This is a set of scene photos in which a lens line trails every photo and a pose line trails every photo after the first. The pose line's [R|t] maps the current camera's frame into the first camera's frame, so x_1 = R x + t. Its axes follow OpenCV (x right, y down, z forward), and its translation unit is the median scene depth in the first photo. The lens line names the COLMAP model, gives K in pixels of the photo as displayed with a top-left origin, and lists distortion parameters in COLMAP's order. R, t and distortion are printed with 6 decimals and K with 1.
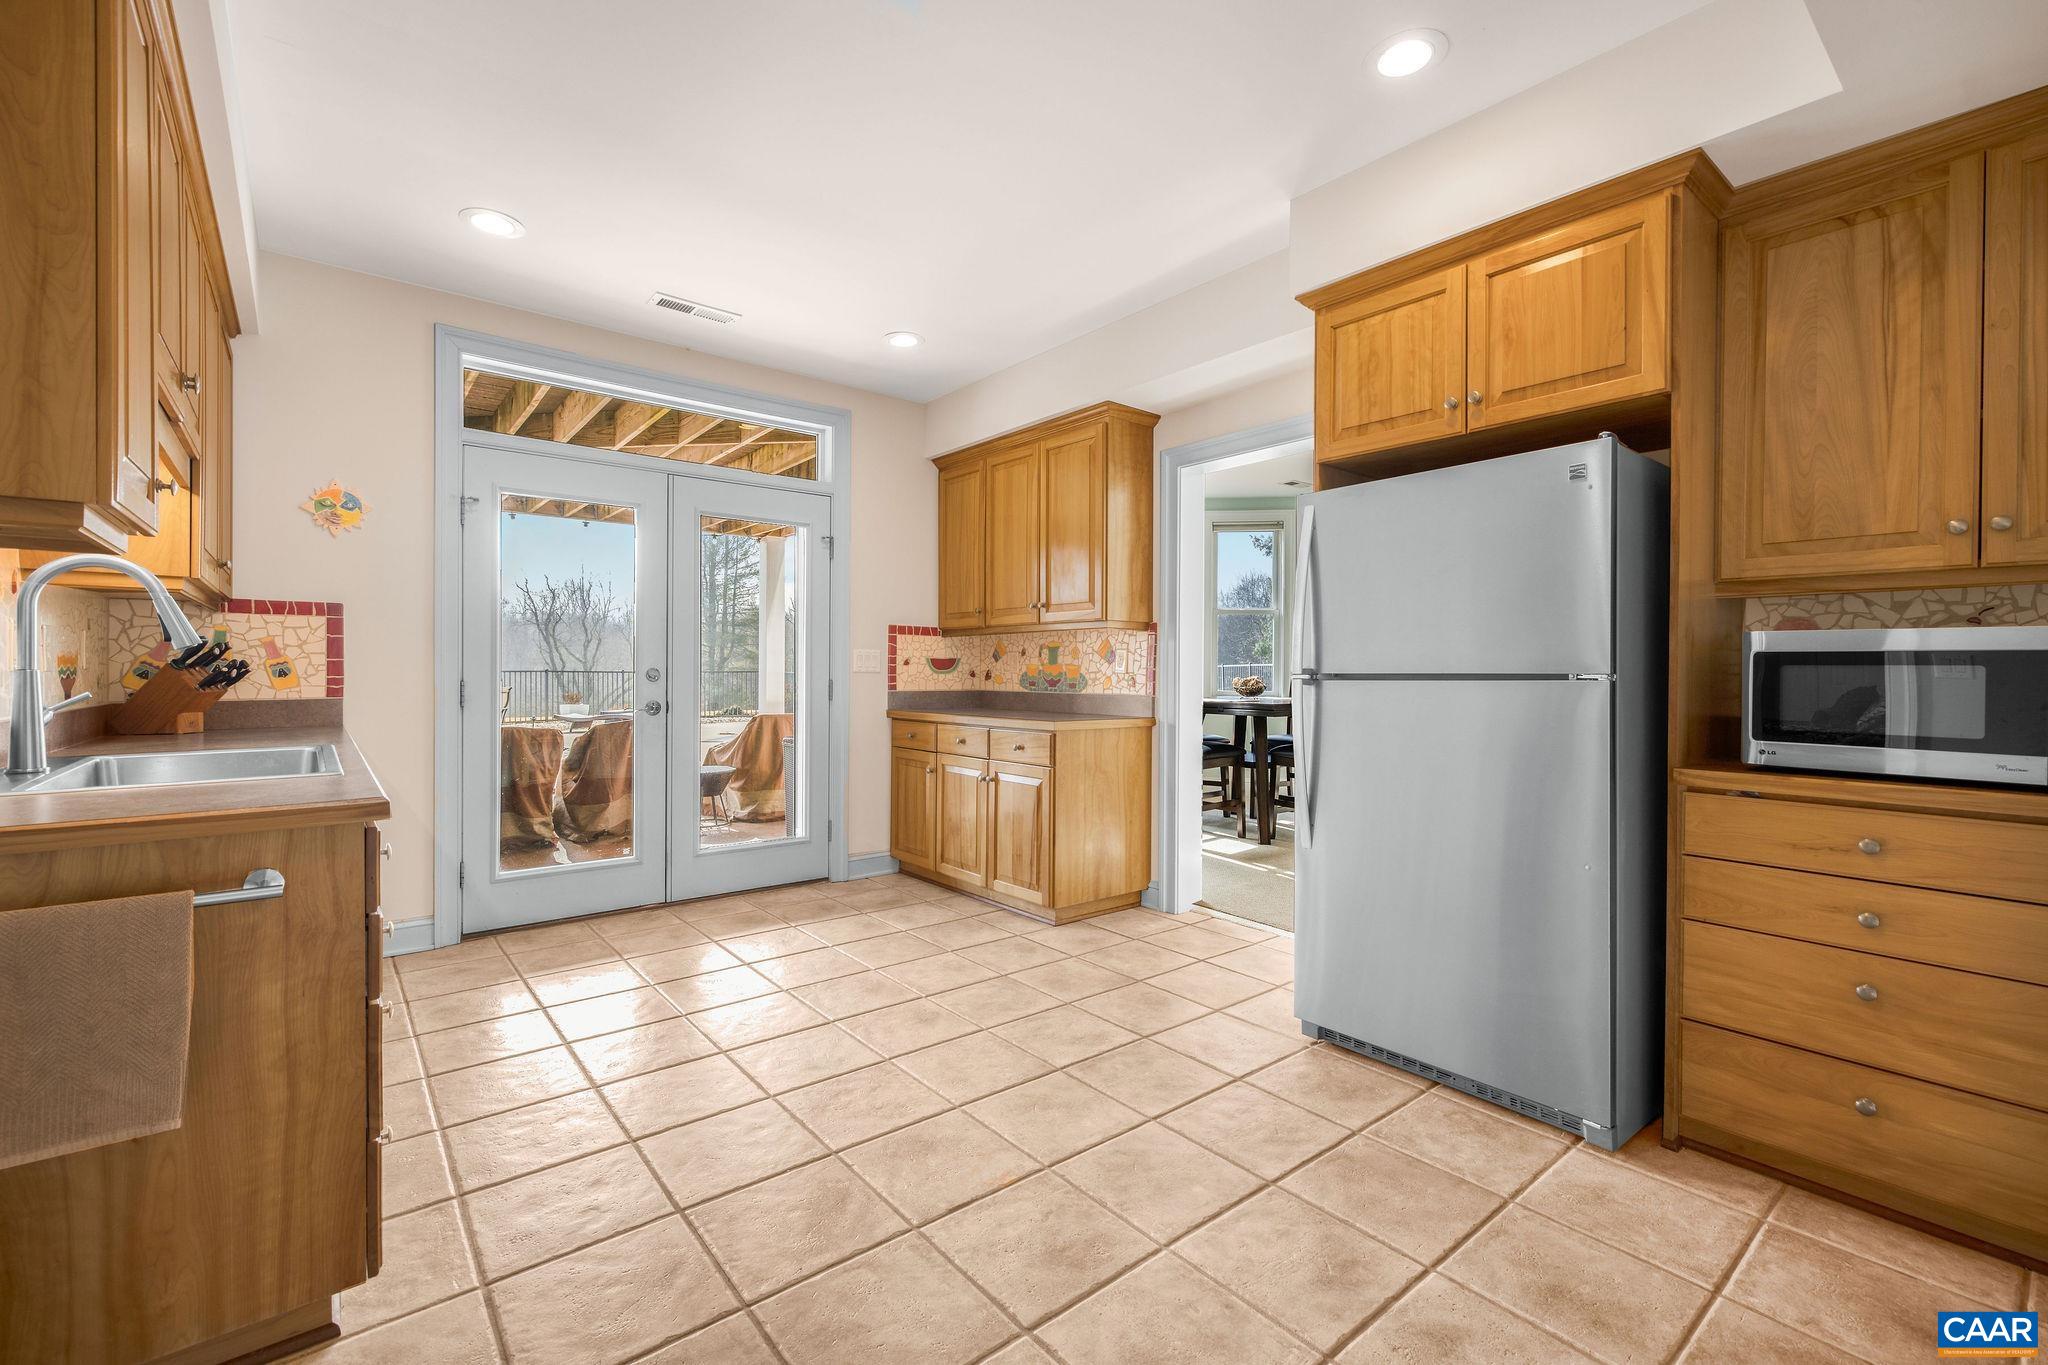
lens RADIAL K [[871.2, 0, 1016.5], [0, 871.2, 676.8], [0, 0, 1]] dist [-0.002815, 0.000059]
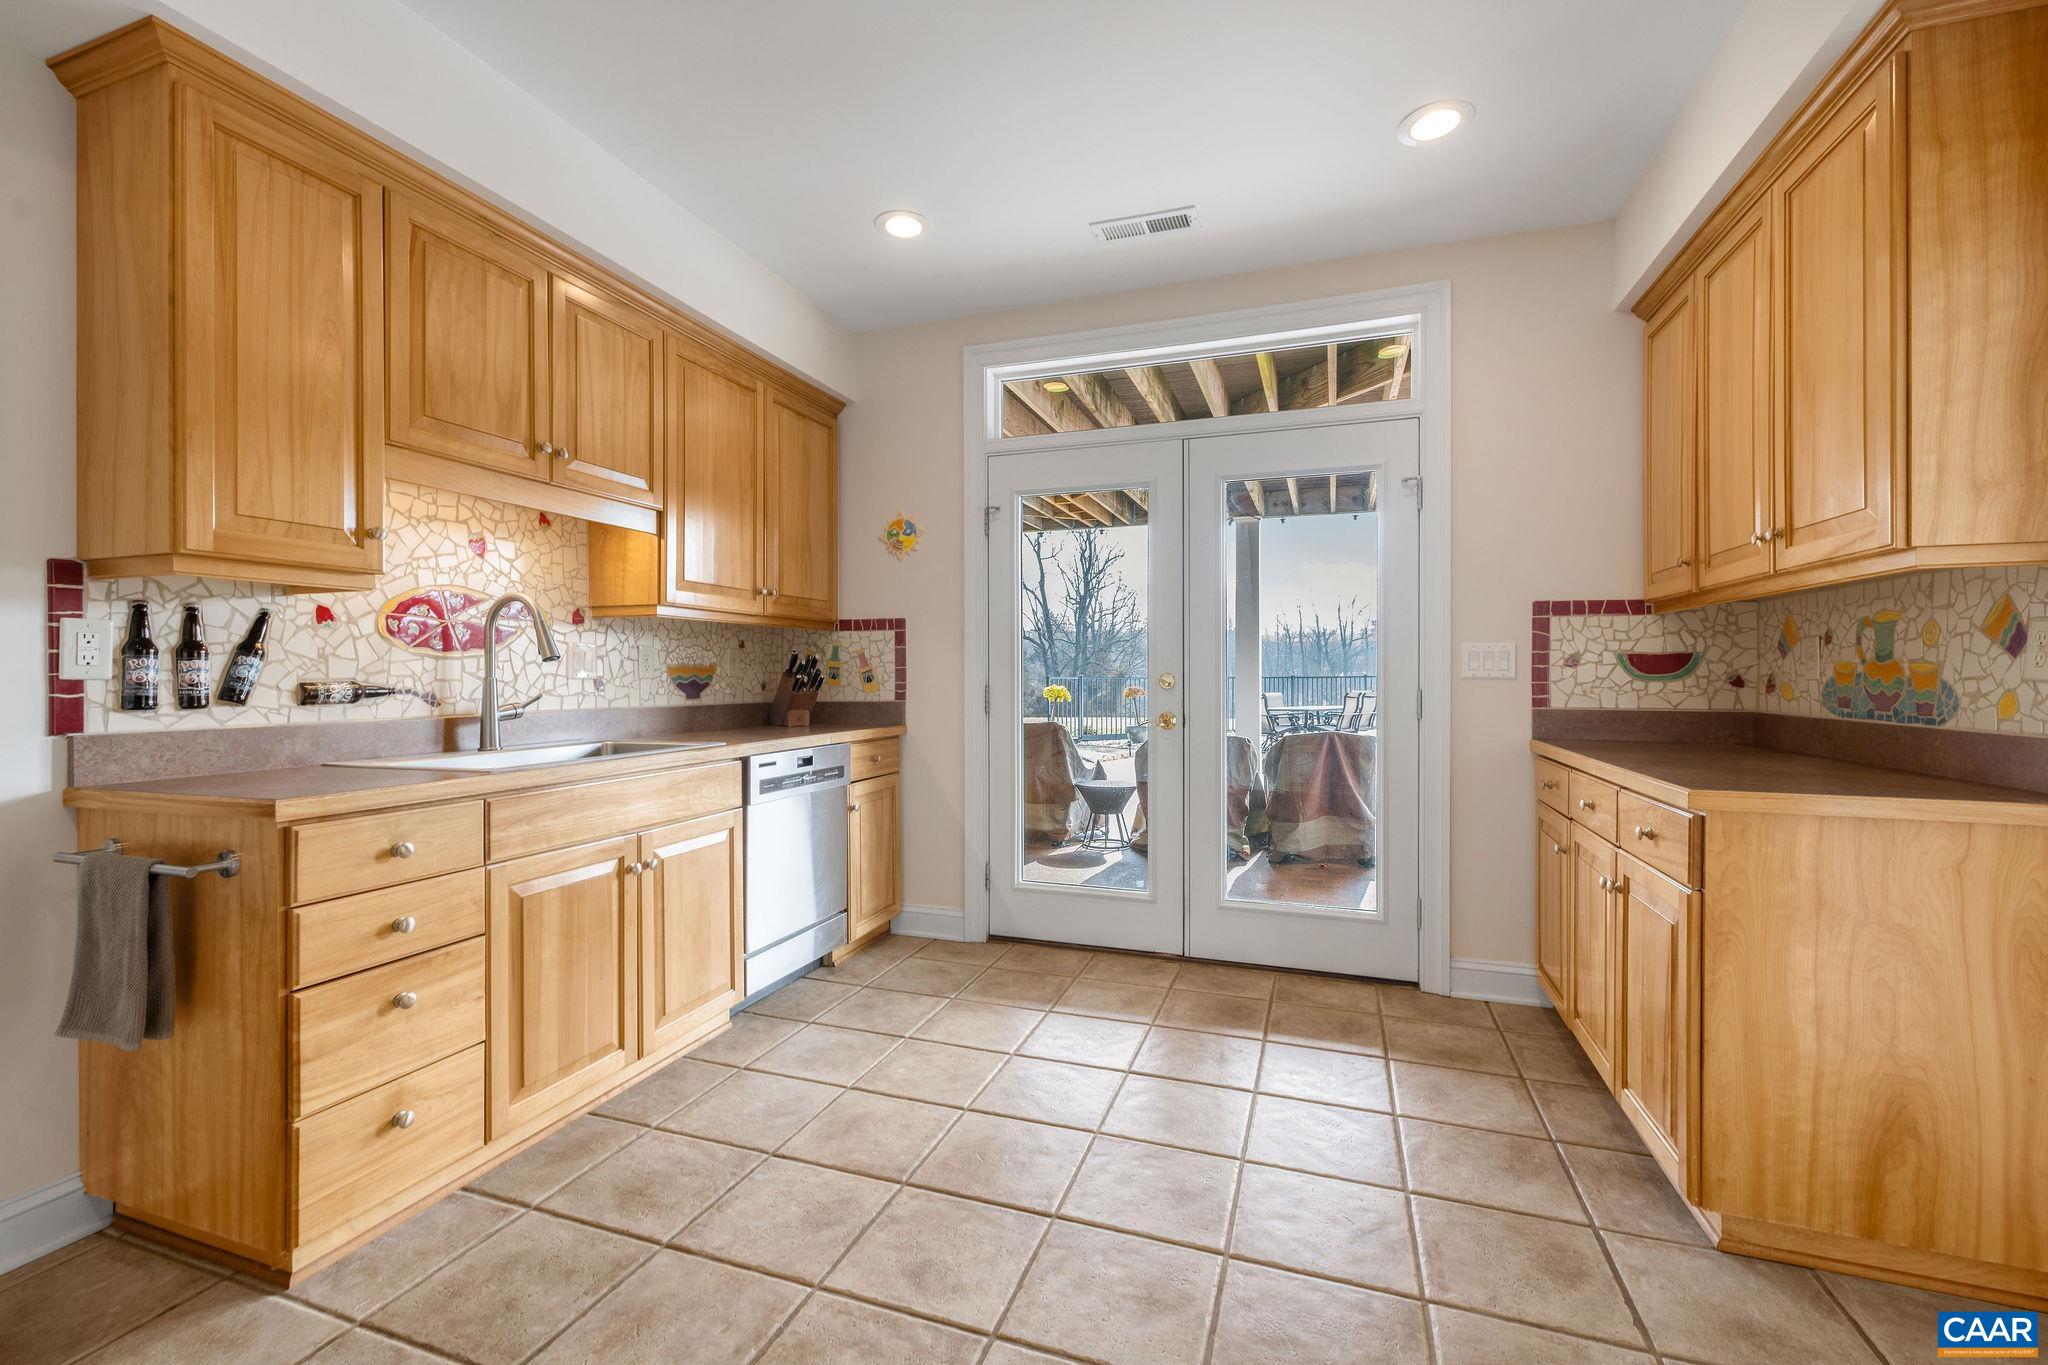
lens RADIAL K [[871.2, 0, 1020.0], [0, 871.2, 675.1], [0, 0, 1]] dist [-0.002815, 0.000059]
pose [[0.514928, -0.003189, -0.857227, 0.230579], [-0.003603, 0.999976, -0.005884, -0.002951], [0.857226, 0.006118, 0.514905, 0.442758]]
